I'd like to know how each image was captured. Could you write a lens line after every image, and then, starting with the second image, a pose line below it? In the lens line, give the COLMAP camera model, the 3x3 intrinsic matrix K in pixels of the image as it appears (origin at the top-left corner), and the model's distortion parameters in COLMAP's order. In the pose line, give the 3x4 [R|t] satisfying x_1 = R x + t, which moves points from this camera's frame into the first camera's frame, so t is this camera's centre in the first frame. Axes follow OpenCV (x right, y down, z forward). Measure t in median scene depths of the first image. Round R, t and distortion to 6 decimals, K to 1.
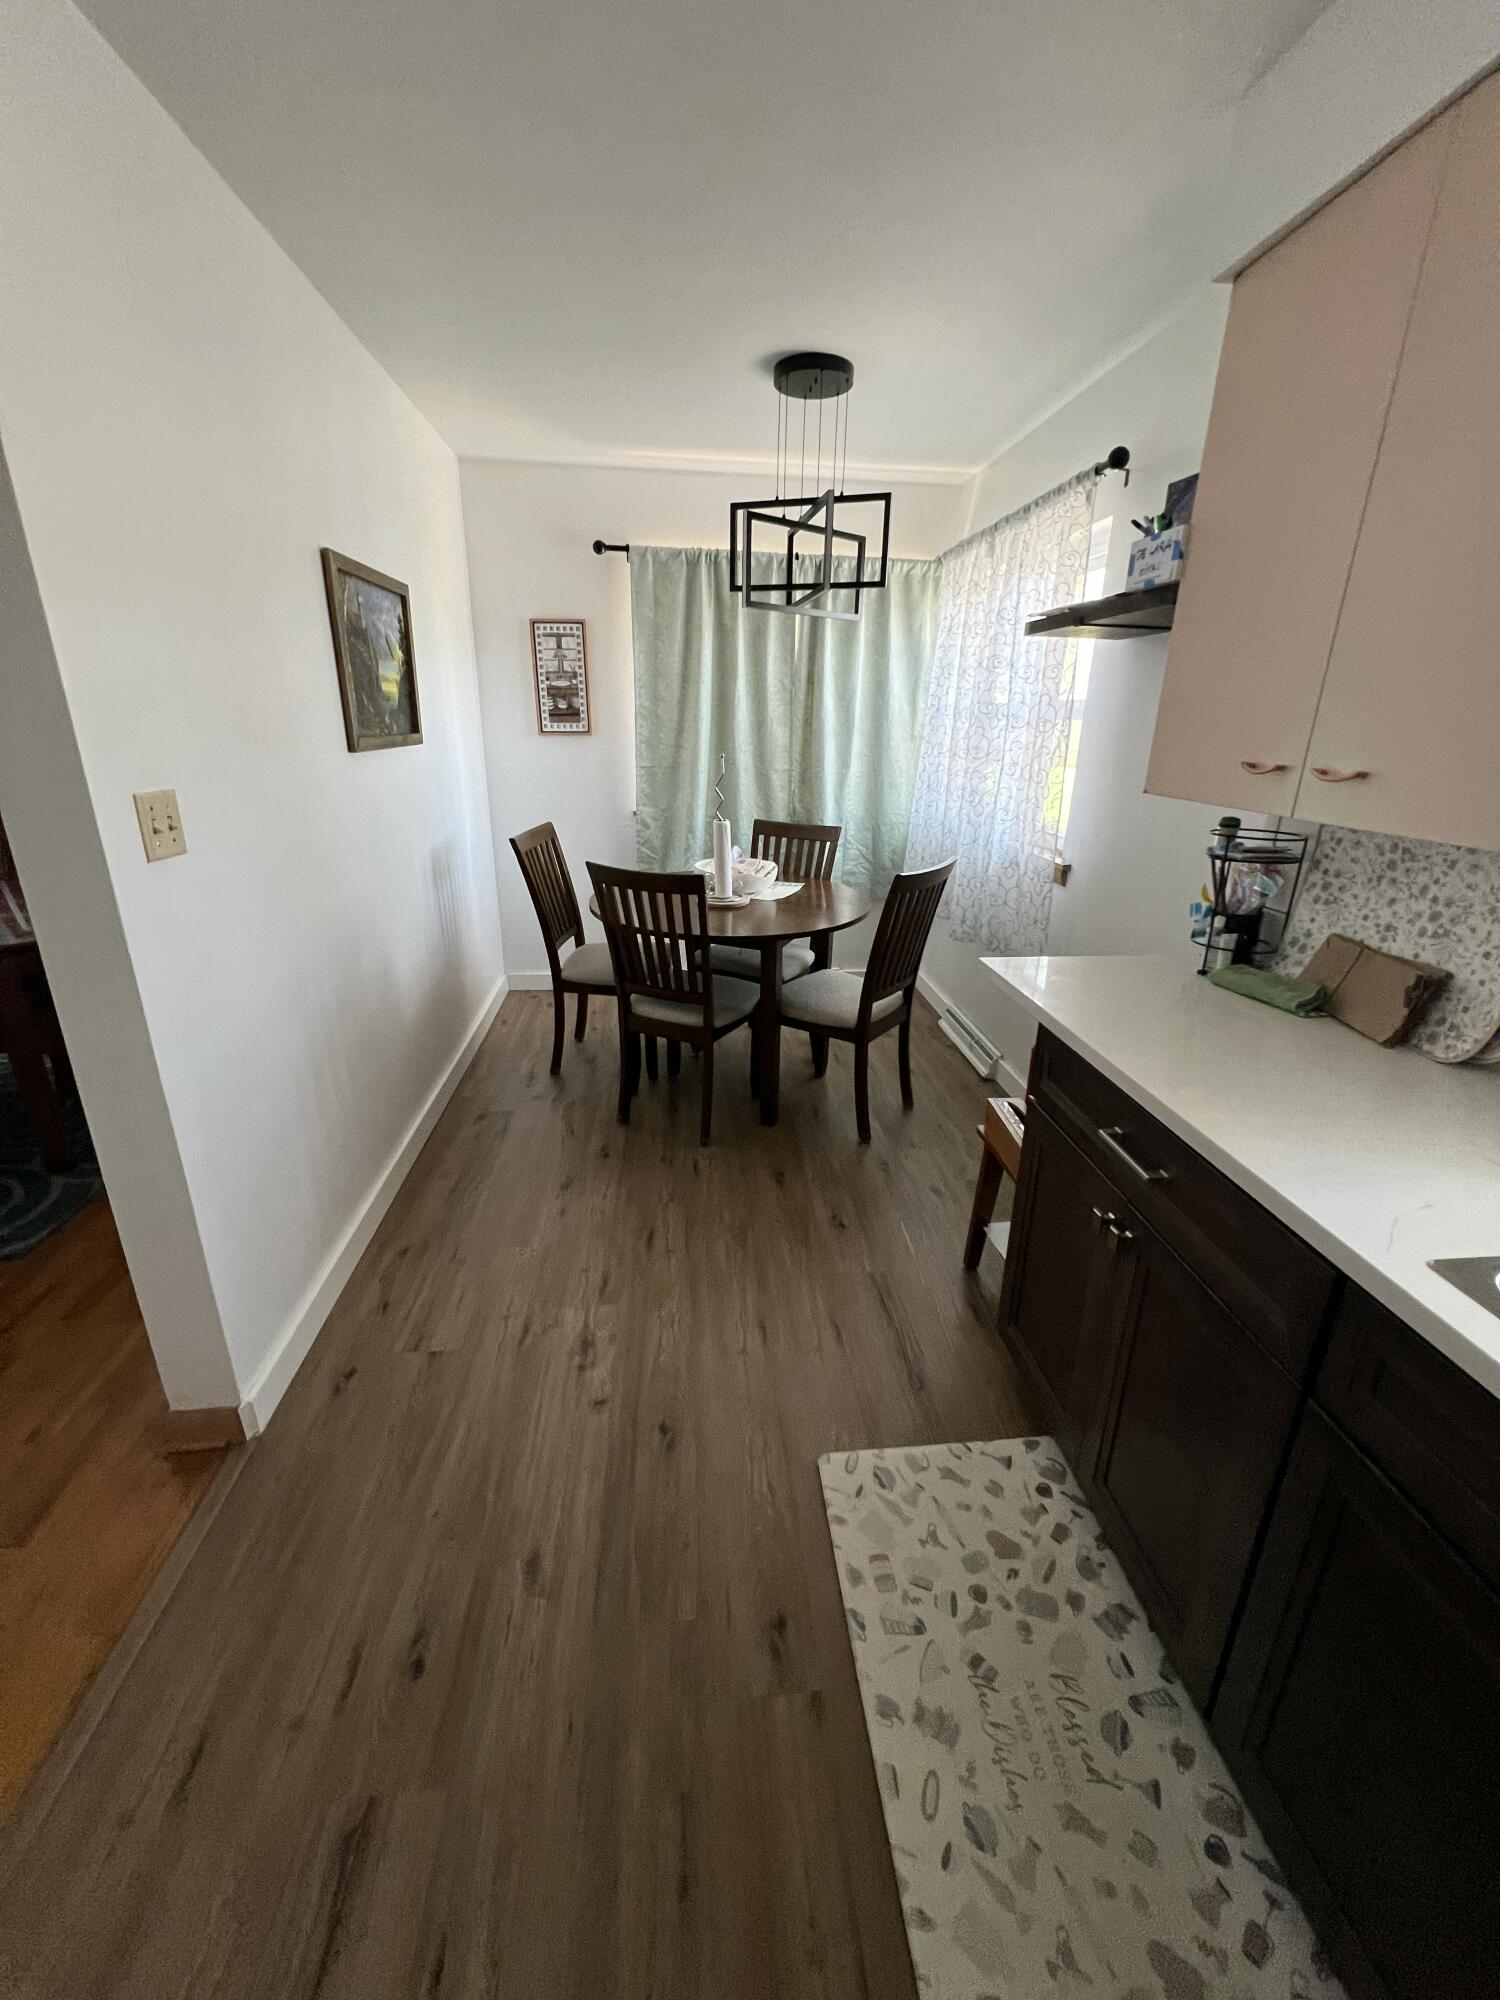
lens RADIAL K [[809.5, 0, 745.7], [0, 809.5, 998.7], [0, 0, 1]] dist [0.012907, 0.000323]
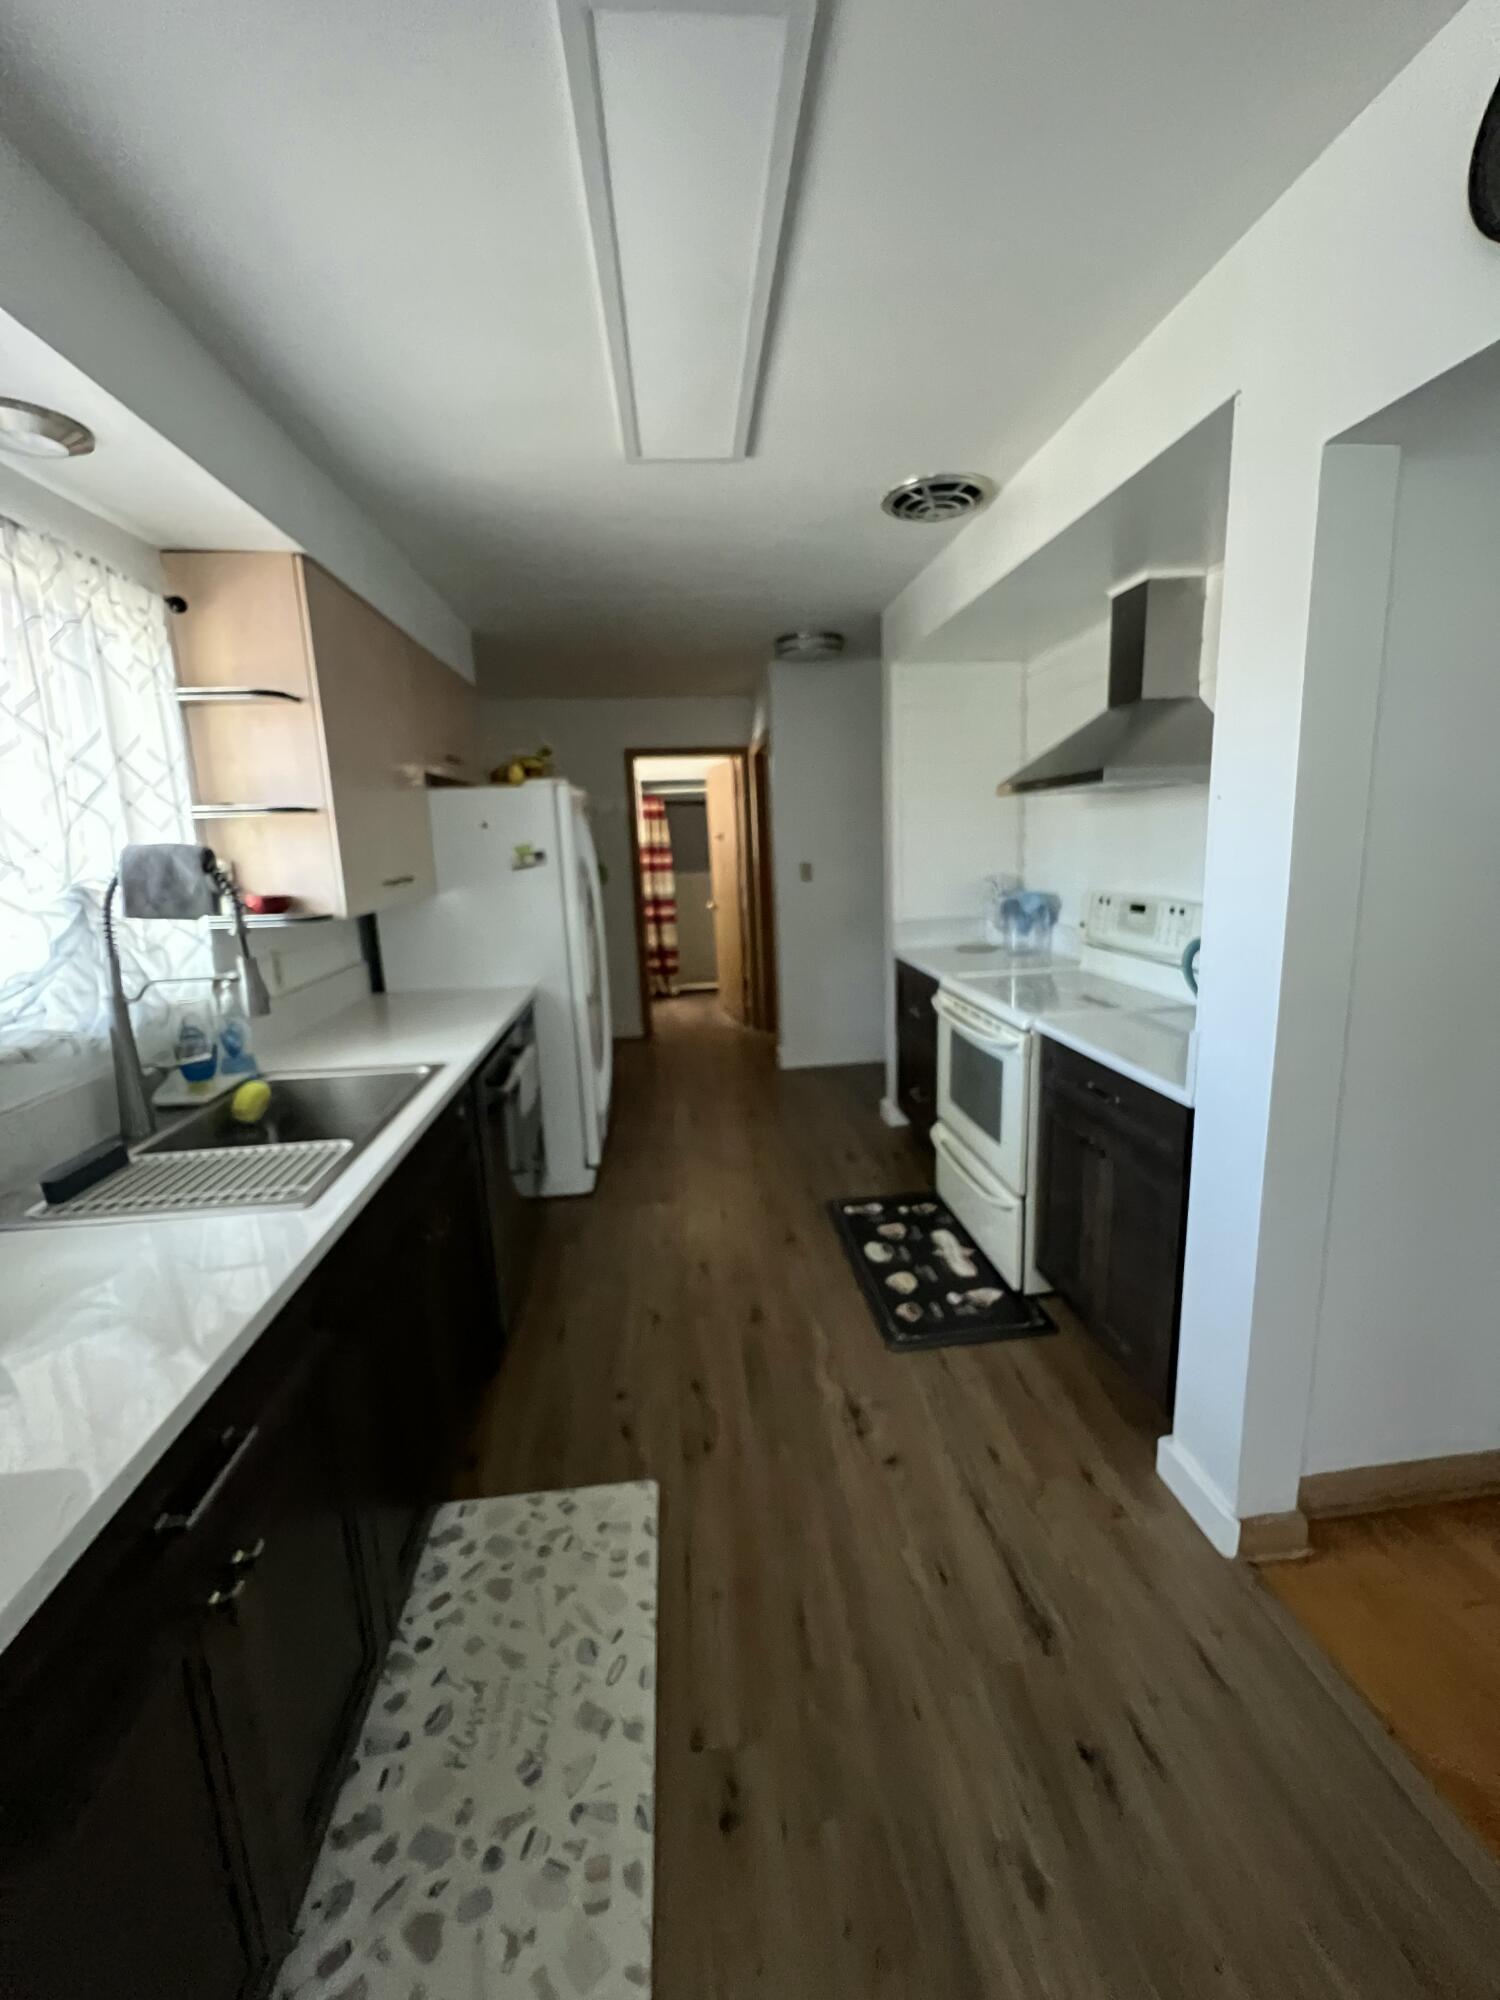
lens RADIAL K [[811.8, 0, 750.8], [0, 811.8, 995.8], [0, 0, 1]] dist [-0.004933, -0.000157]
pose [[-0.999612, 0.025640, -0.010874, 0.002299], [0.016633, 0.862762, 0.505336, -0.507056], [0.022339, 0.504959, -0.862854, 1.377653]]
